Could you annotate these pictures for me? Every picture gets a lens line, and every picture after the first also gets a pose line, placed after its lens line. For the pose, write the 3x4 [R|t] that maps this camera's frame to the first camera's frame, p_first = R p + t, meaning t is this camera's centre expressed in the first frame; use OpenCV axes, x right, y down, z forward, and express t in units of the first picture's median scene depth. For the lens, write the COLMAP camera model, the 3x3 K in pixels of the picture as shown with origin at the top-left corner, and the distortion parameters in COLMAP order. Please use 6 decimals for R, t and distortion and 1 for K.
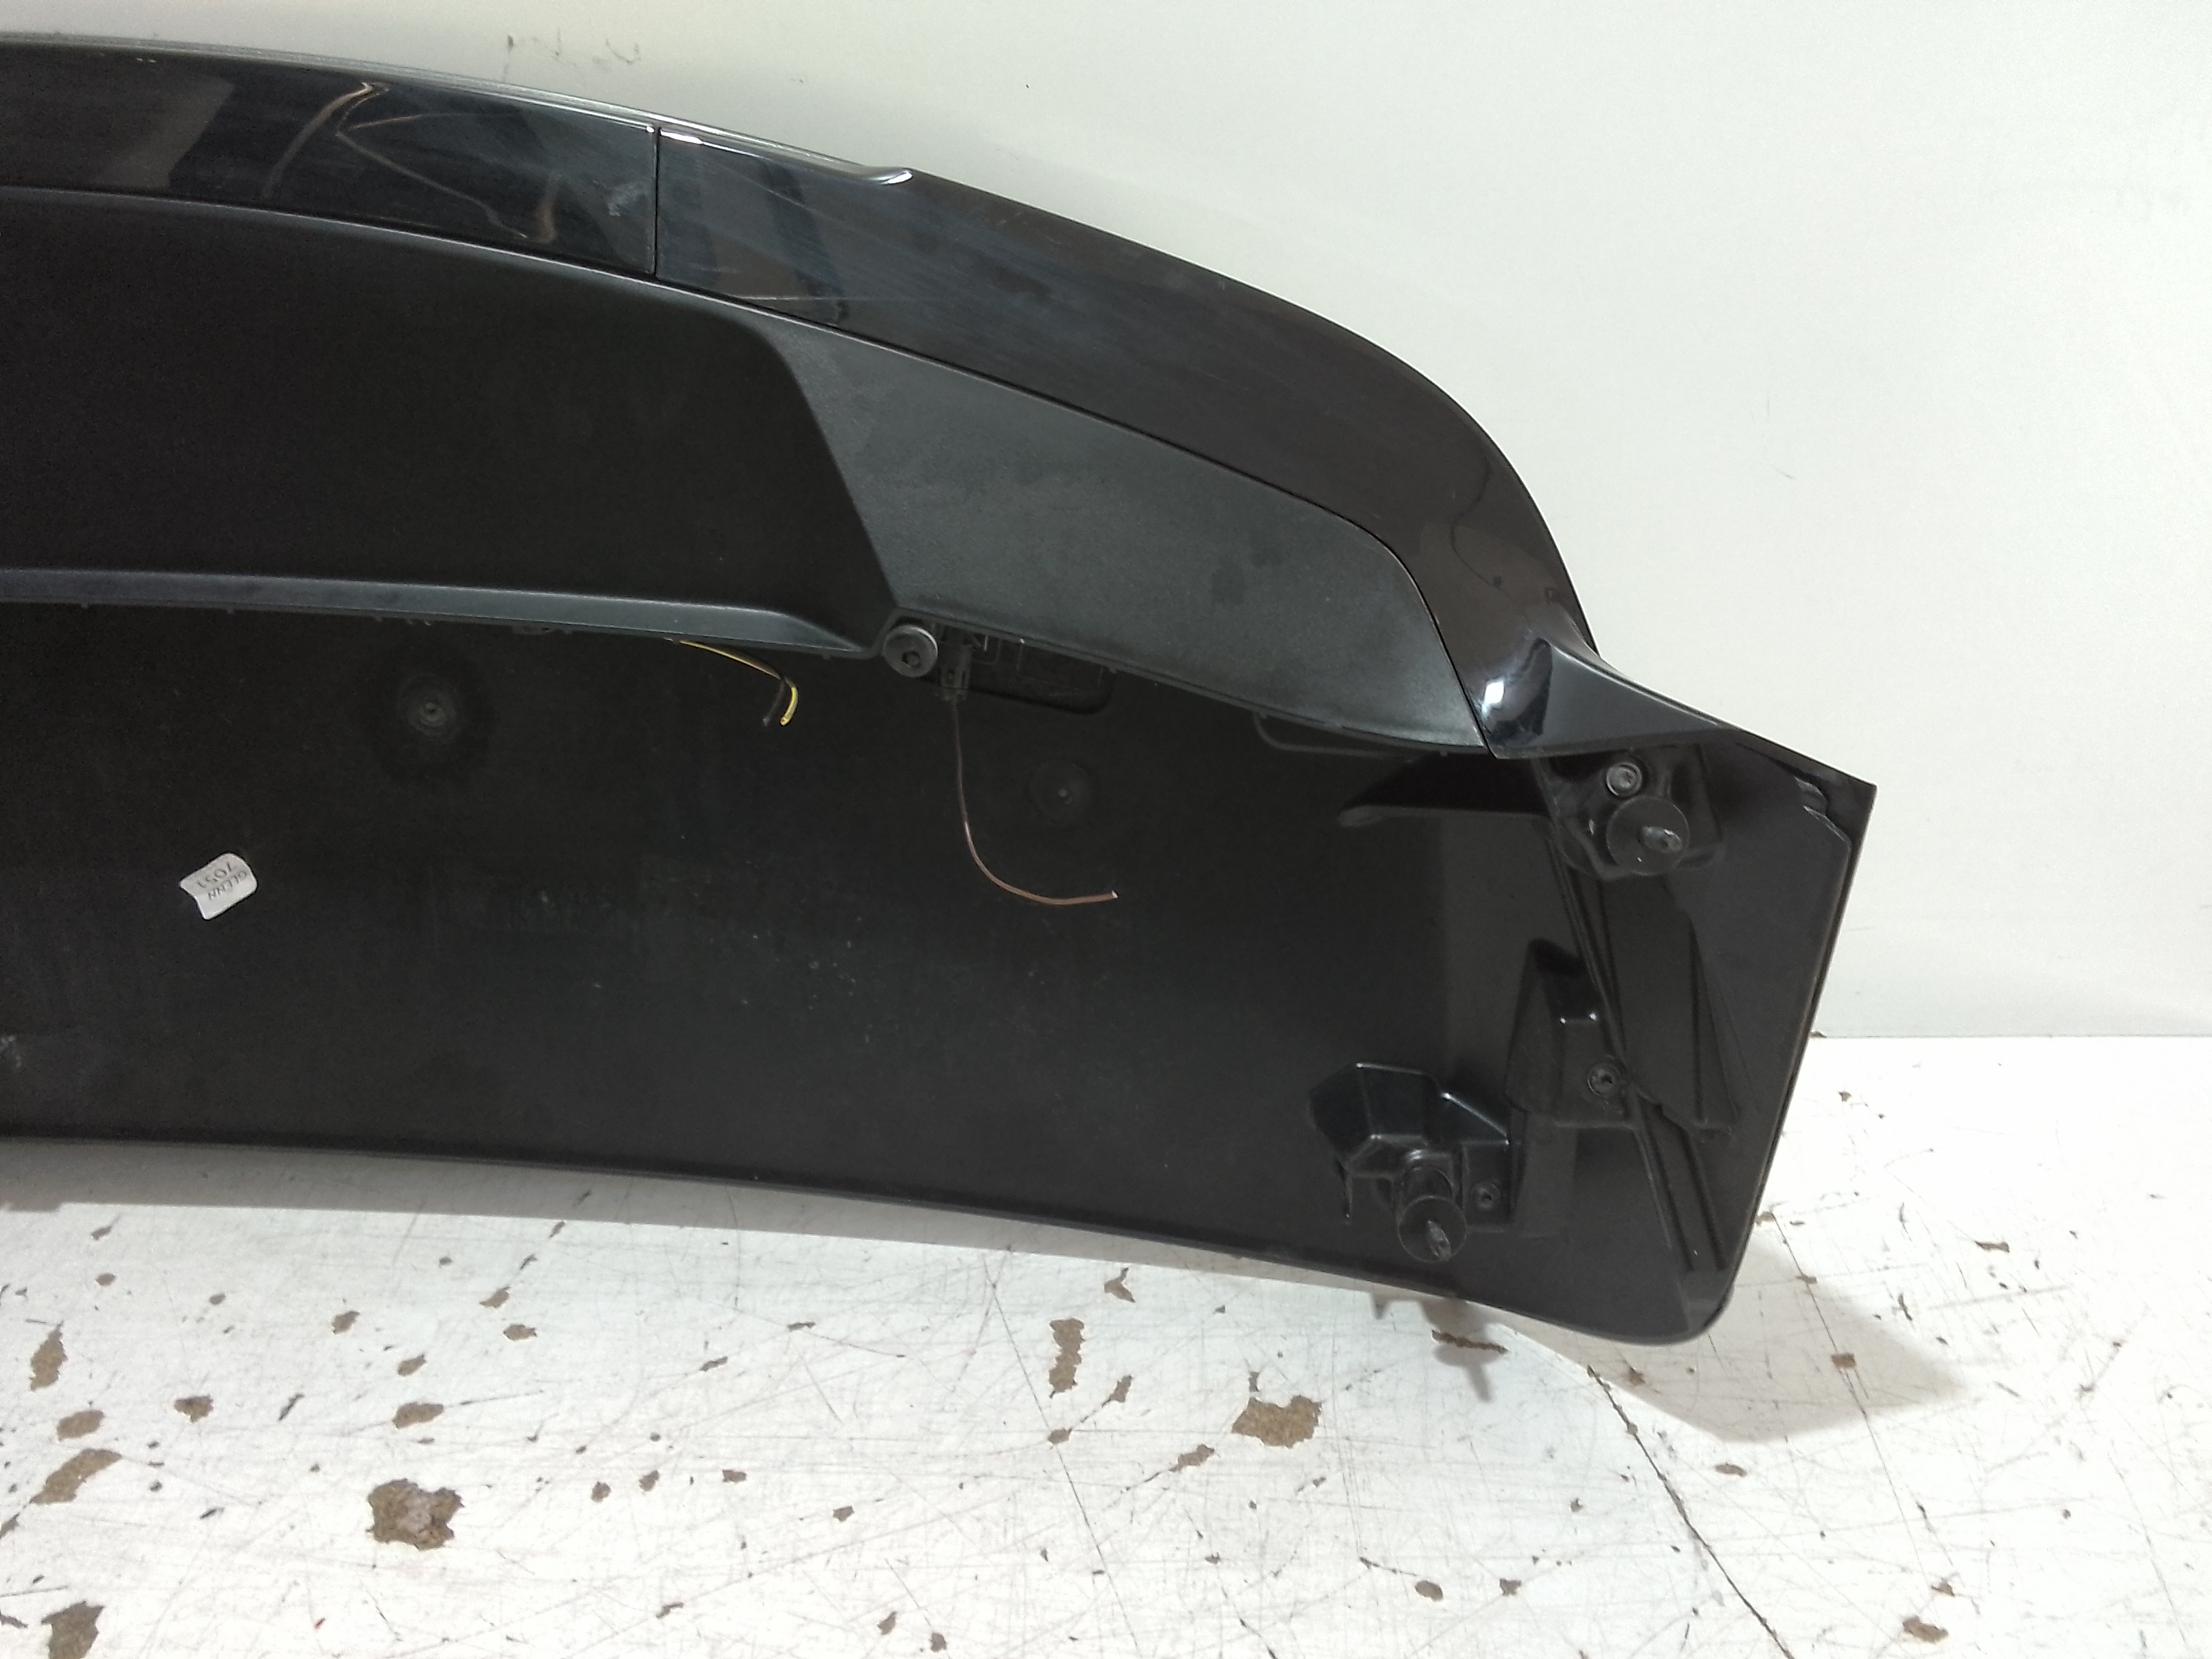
lens RADIAL K [[1728.3, 0, 1112.8], [0, 1728.3, 838.5], [0, 0, 1]] dist [0.065796, -0.109905]
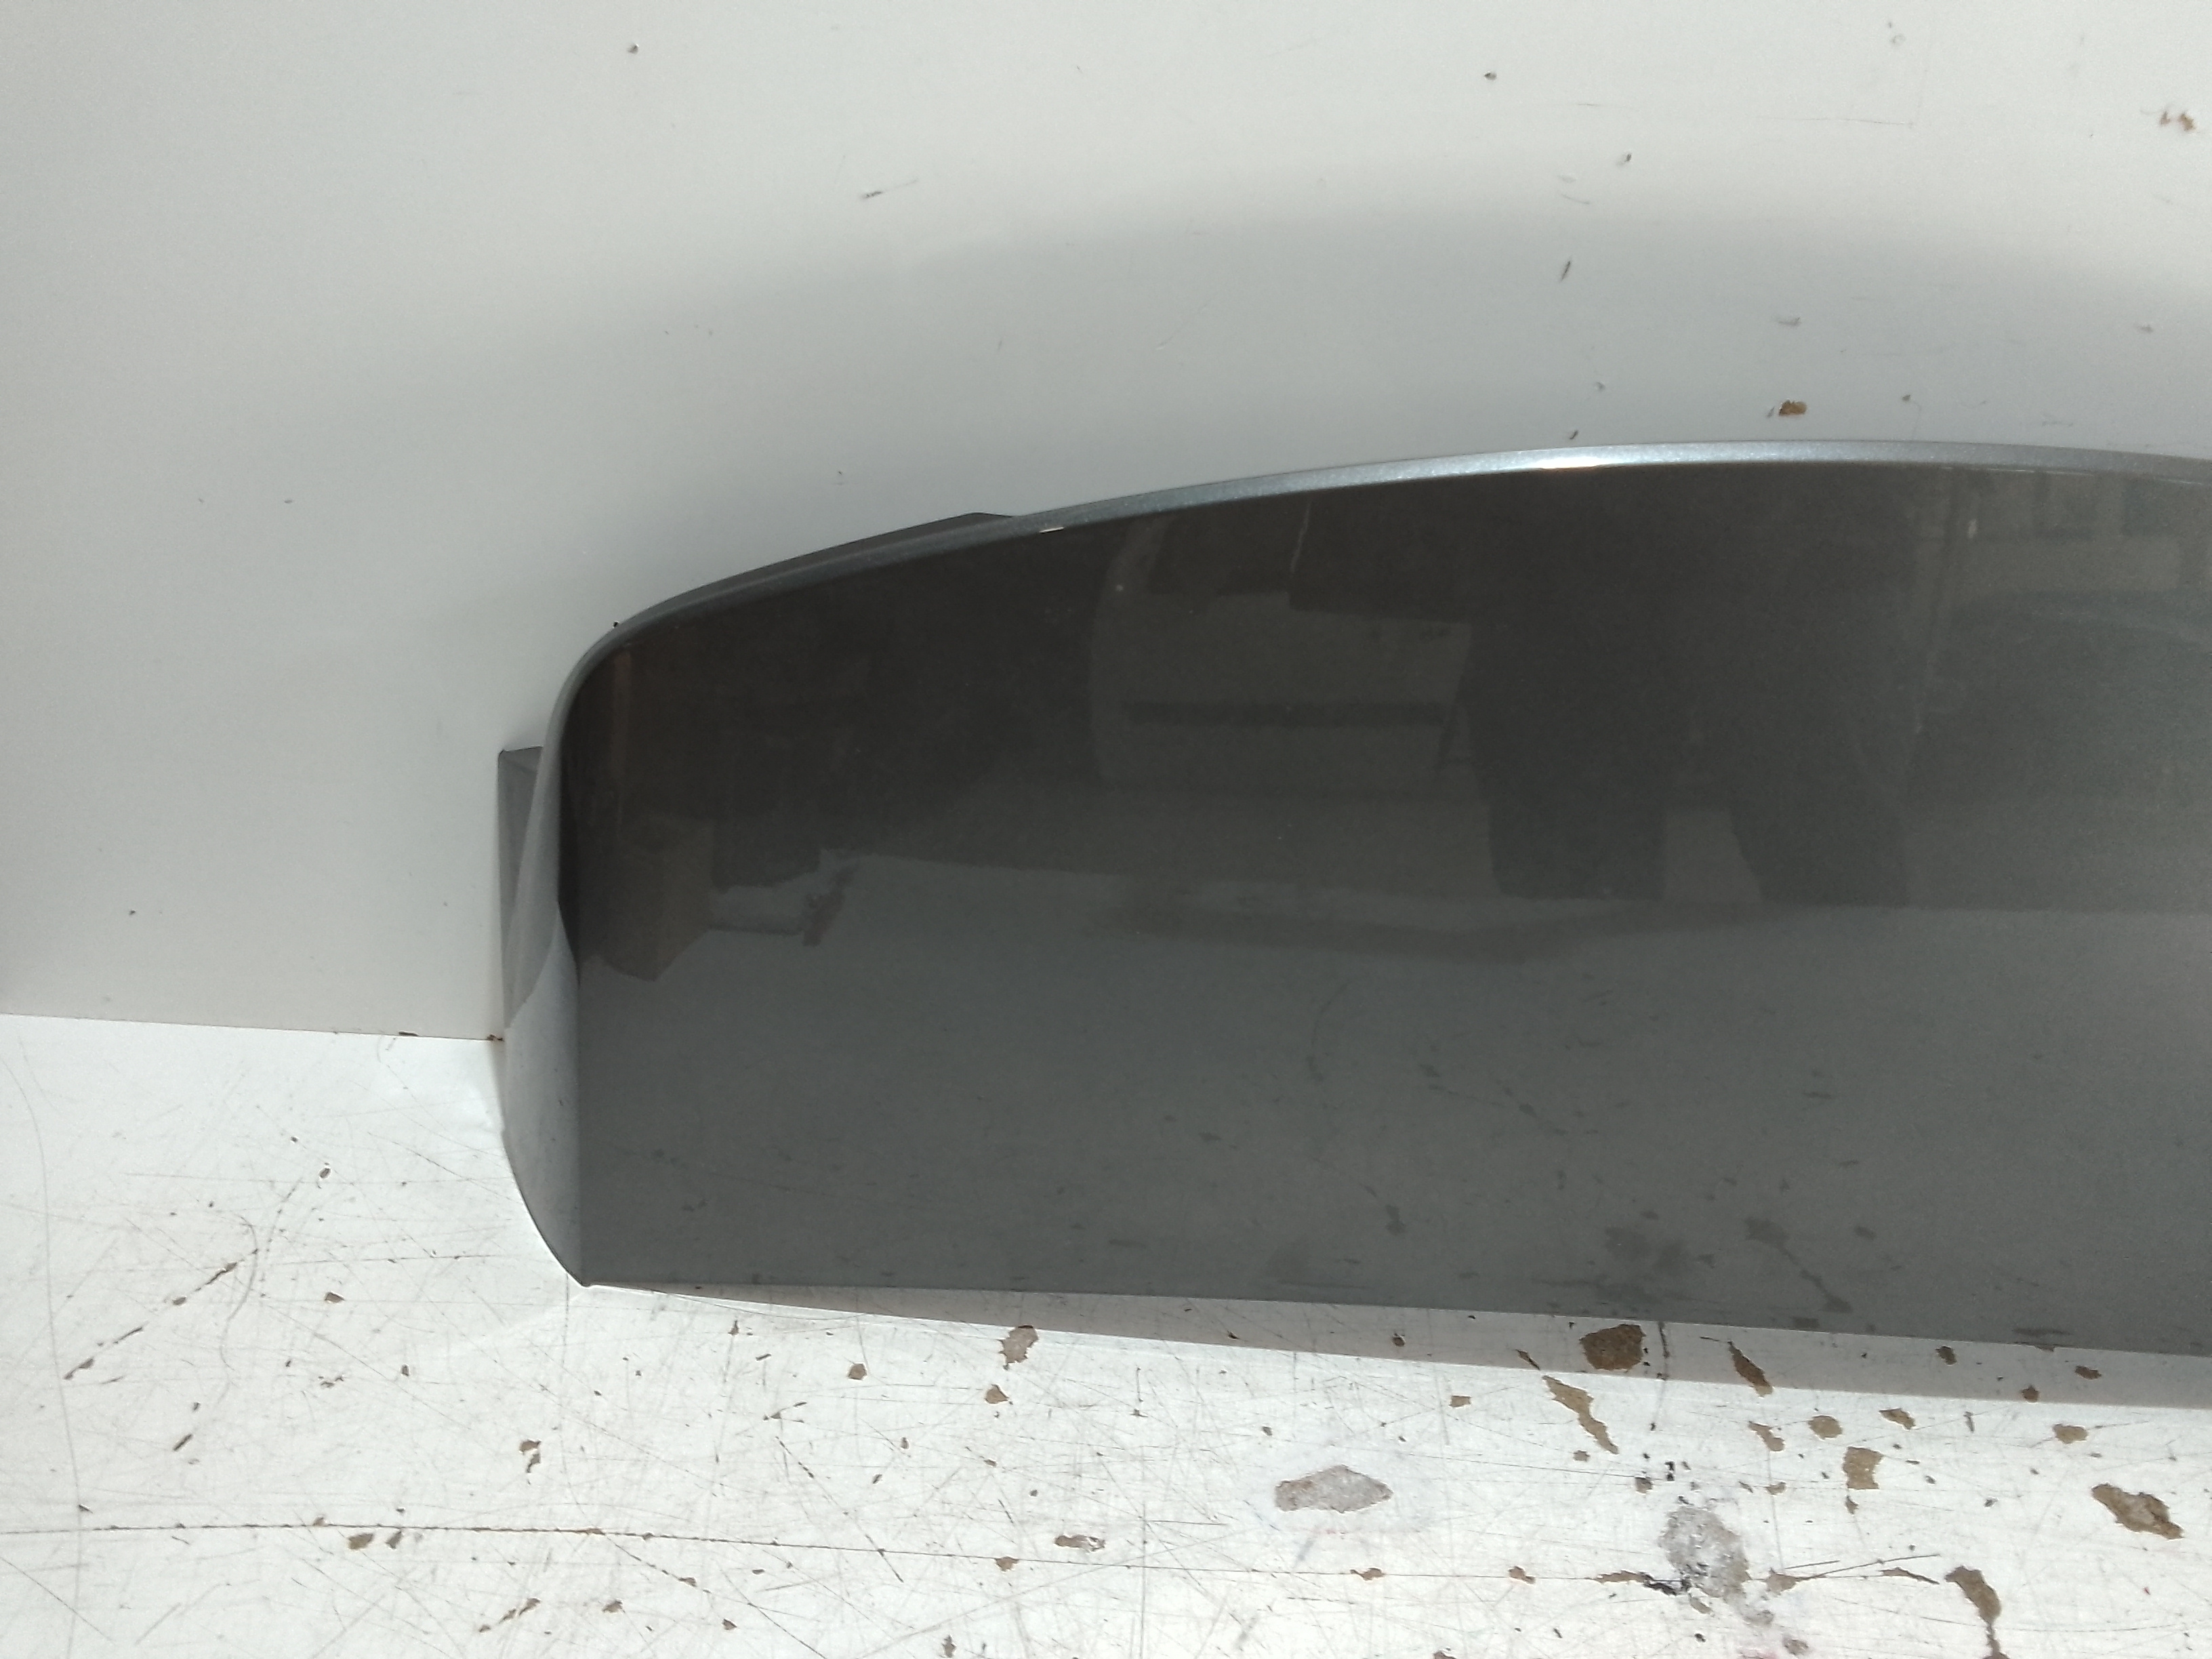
lens RADIAL K [[1728.3, 0, 1102.1], [0, 1728.3, 838.8], [0, 0, 1]] dist [0.065796, -0.109905]
pose [[0.997578, 0.060613, -0.034130, -1.177384], [-0.058399, 0.996335, 0.062501, -0.179882], [0.037793, -0.060357, 0.997461, -0.369180]]
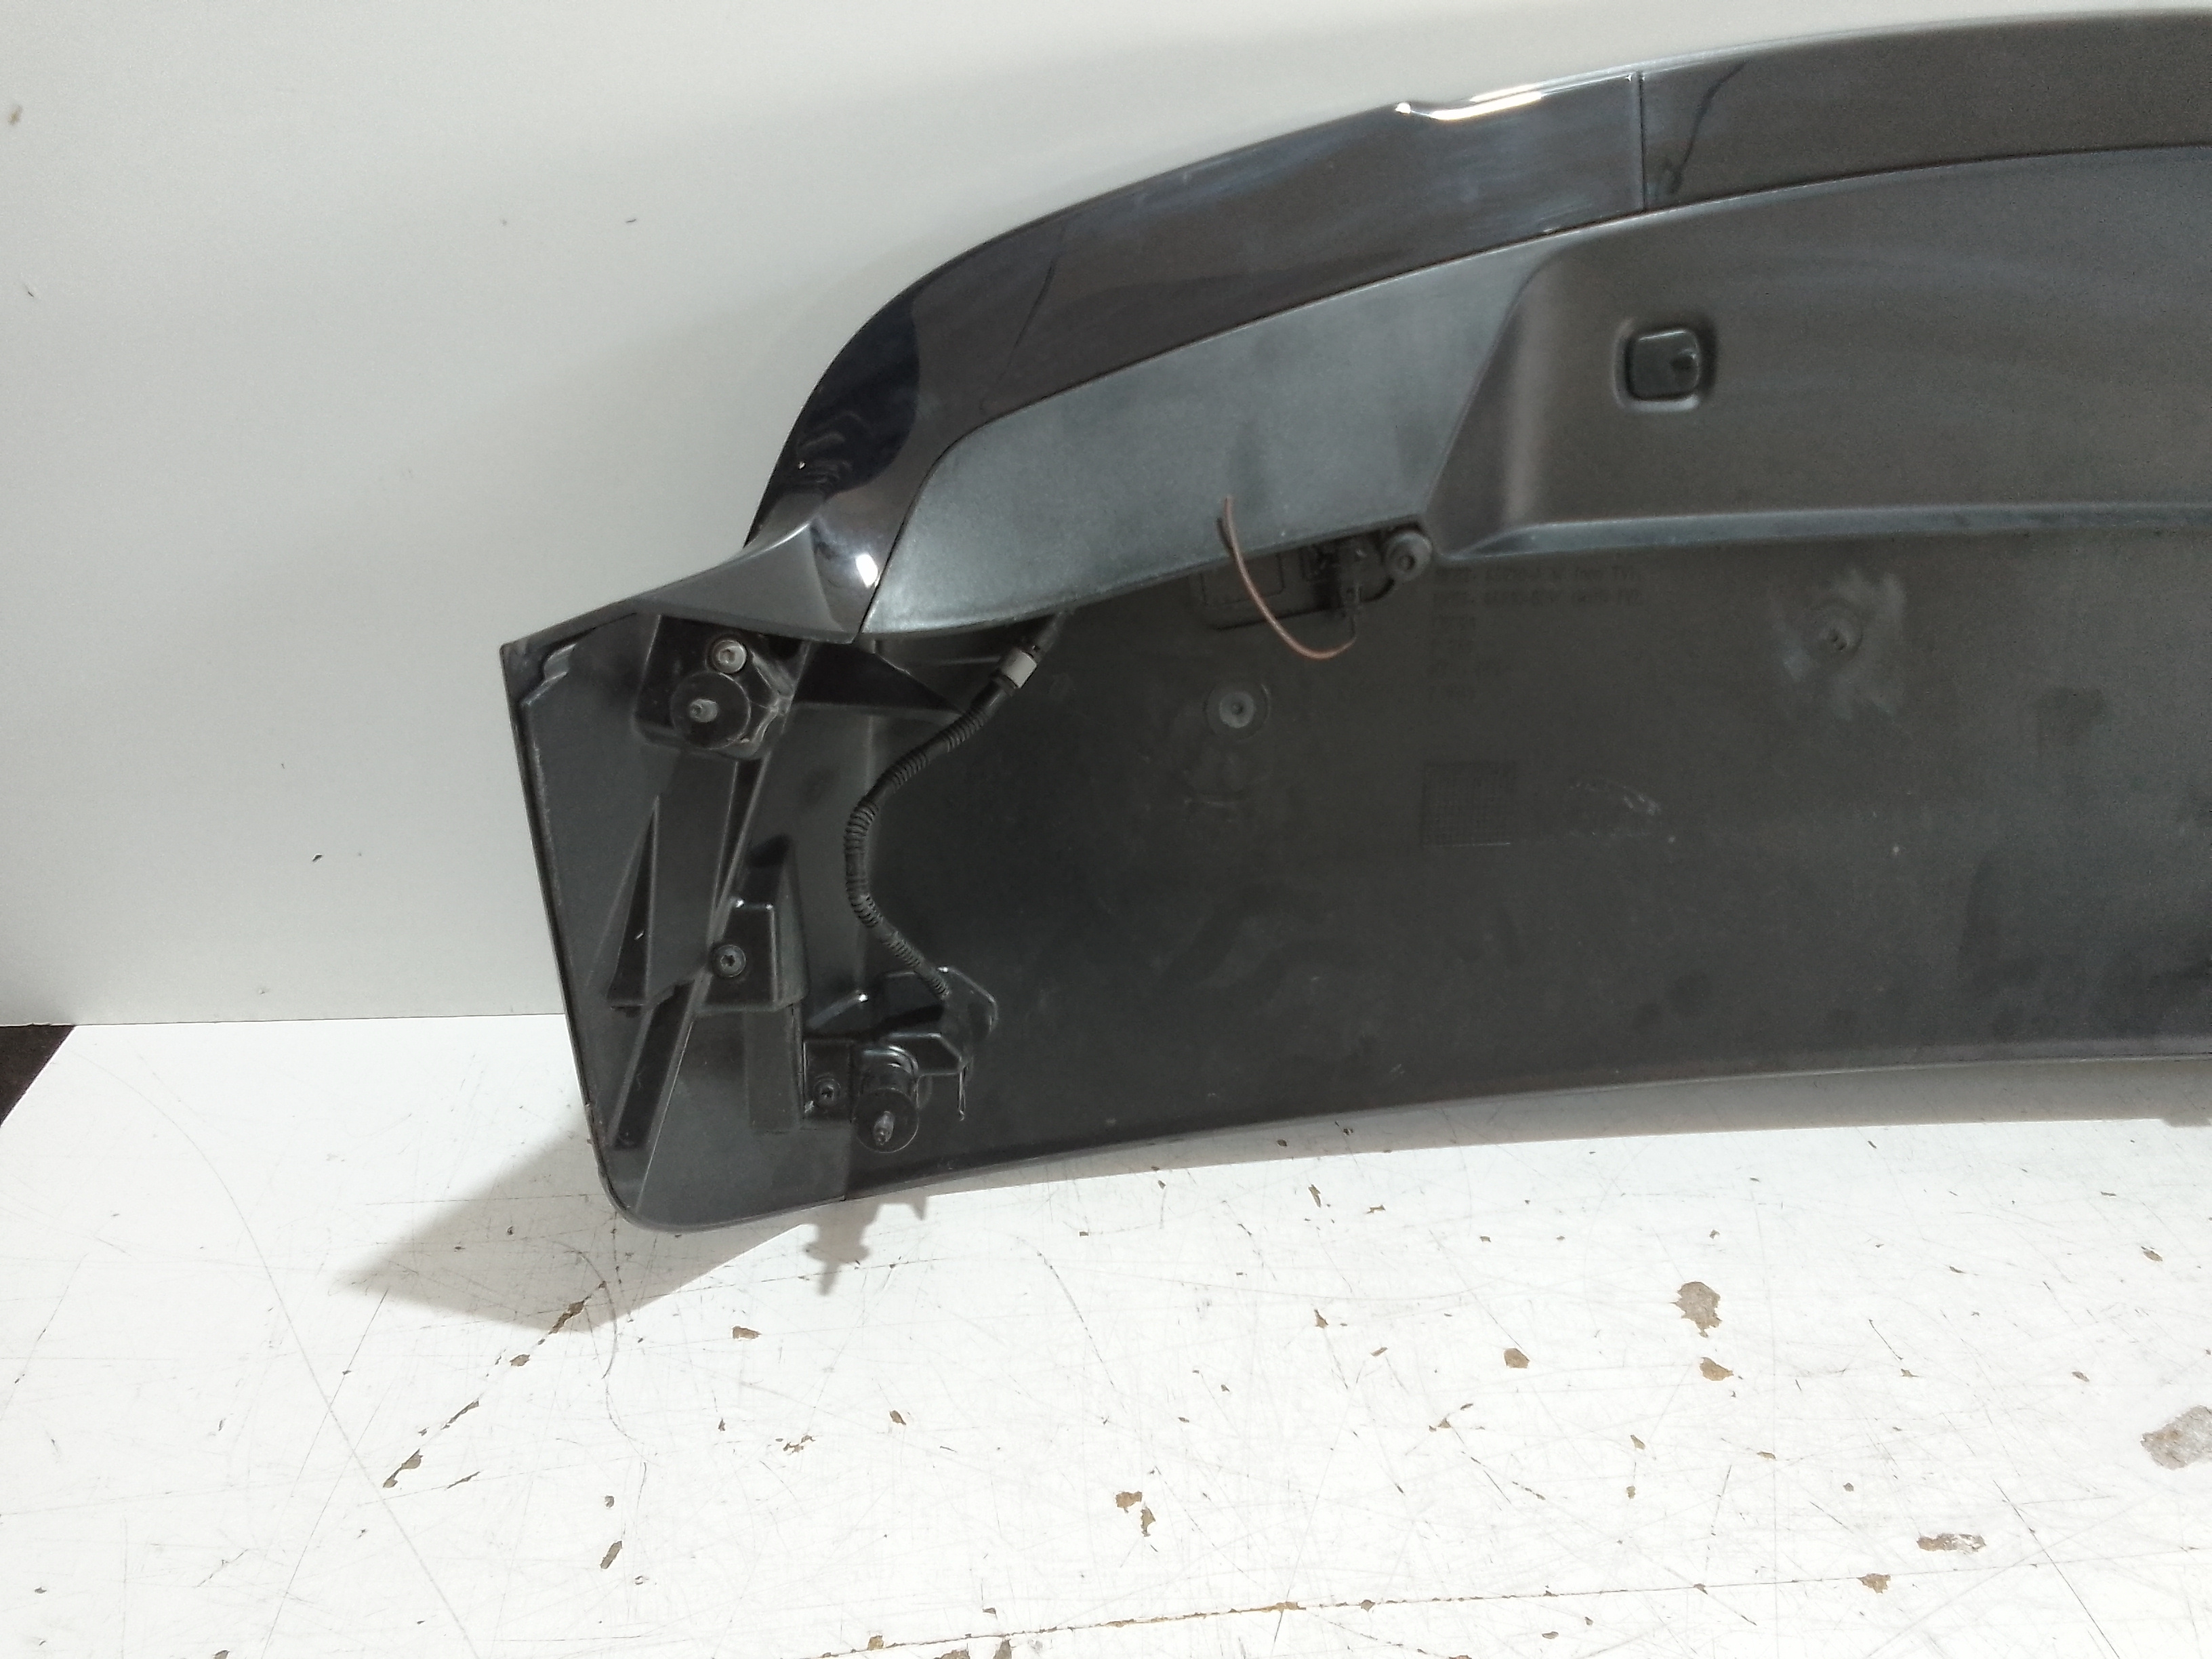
lens RADIAL K [[1728.3, 0, 1129.0], [0, 1728.3, 841.1], [0, 0, 1]] dist [0.065796, -0.109905]
pose [[0.995100, -0.002317, 0.098843, -1.733582], [0.003618, 0.999909, -0.012986, 0.063188], [-0.098804, 0.013280, 0.995018, 0.010895]]
